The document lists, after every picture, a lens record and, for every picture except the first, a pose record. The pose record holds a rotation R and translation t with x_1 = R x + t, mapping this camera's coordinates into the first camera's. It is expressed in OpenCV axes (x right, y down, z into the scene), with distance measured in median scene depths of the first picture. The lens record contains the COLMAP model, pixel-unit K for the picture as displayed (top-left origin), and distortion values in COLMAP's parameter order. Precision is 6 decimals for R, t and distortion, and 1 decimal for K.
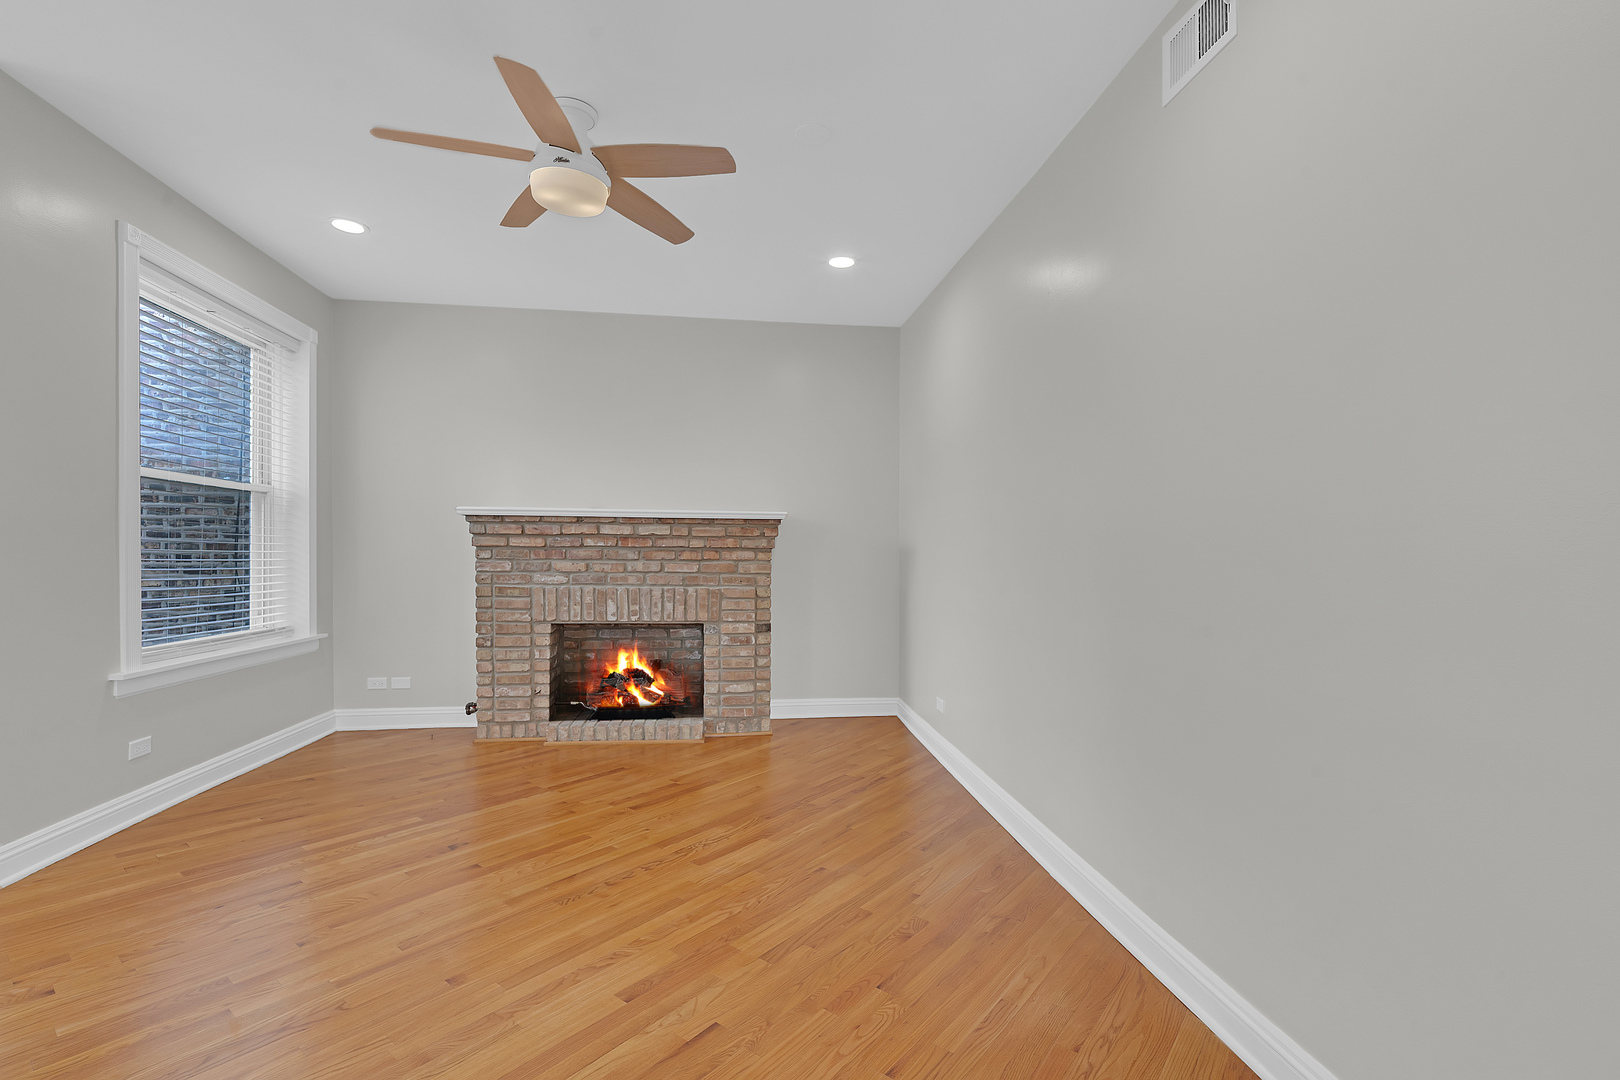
lens RADIAL K [[733.4, 0, 810.1], [0, 733.4, 564.5], [0, 0, 1]] dist [-0.002225, -0.000226]
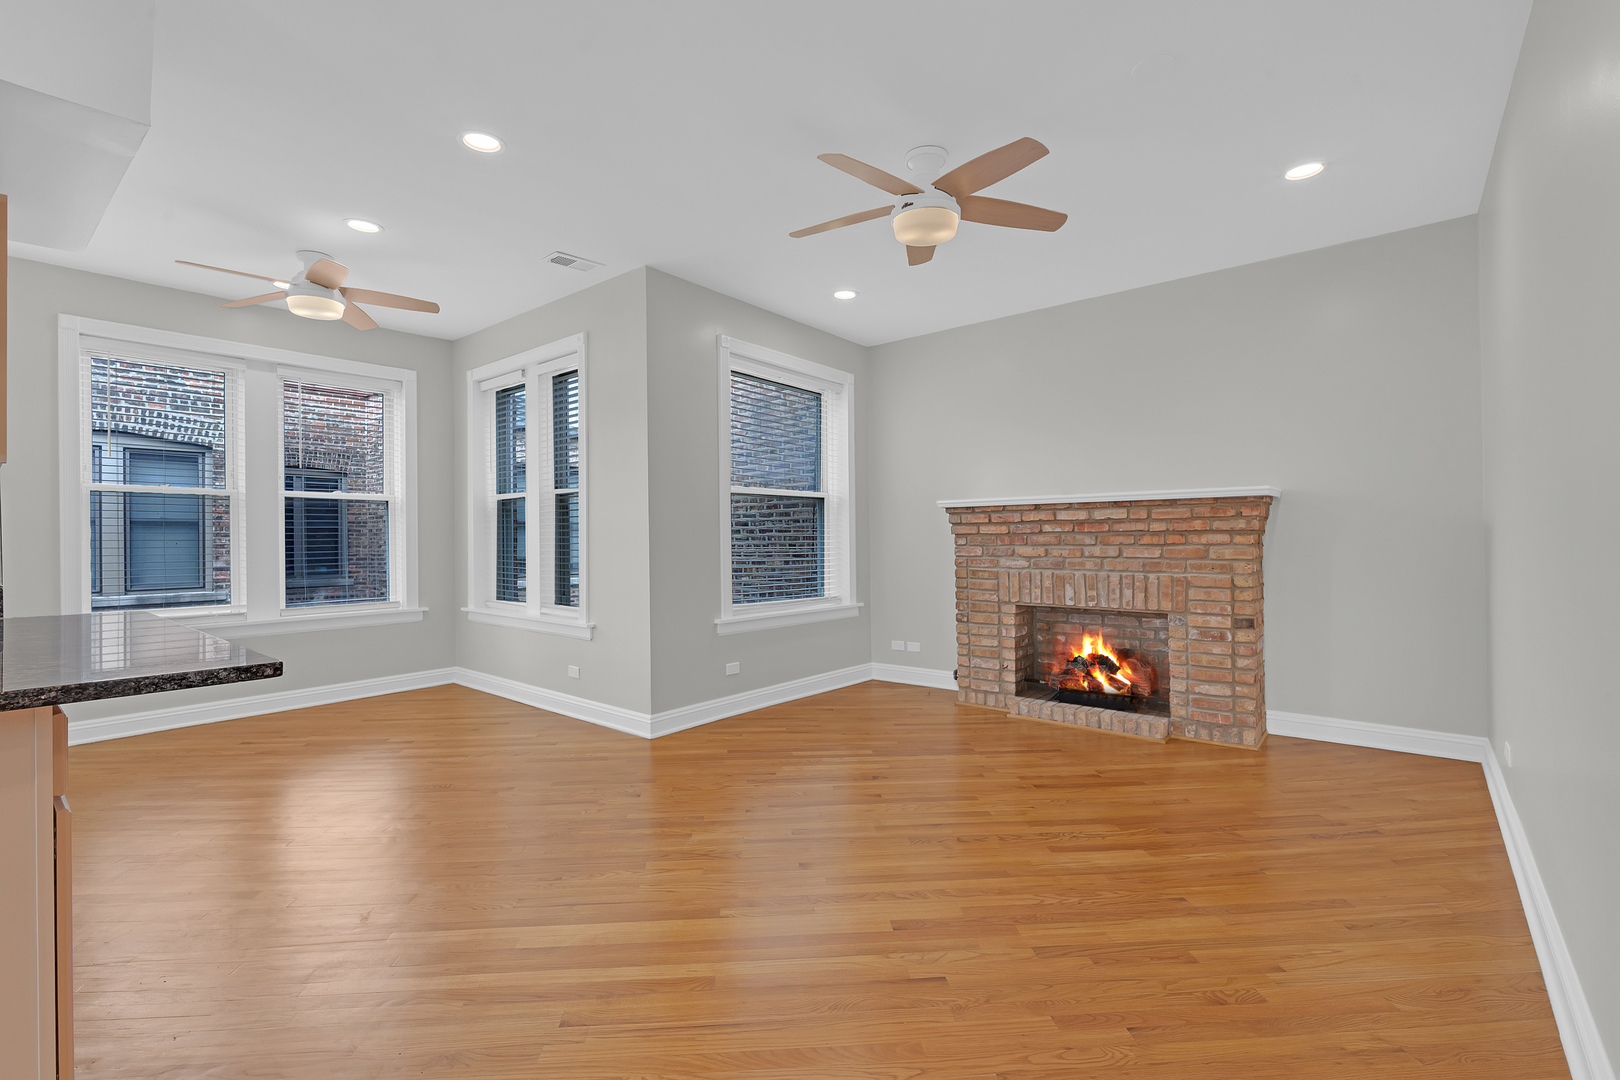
lens RADIAL K [[720.5, 0, 806.7], [0, 720.5, 544.5], [0, 0, 1]] dist [0.000317, 0.000012]
pose [[0.671312, -0.008666, -0.741124, 0.226846], [0.002848, 0.999954, -0.009112, 0.000778], [0.741169, 0.004006, 0.671306, 0.061222]]
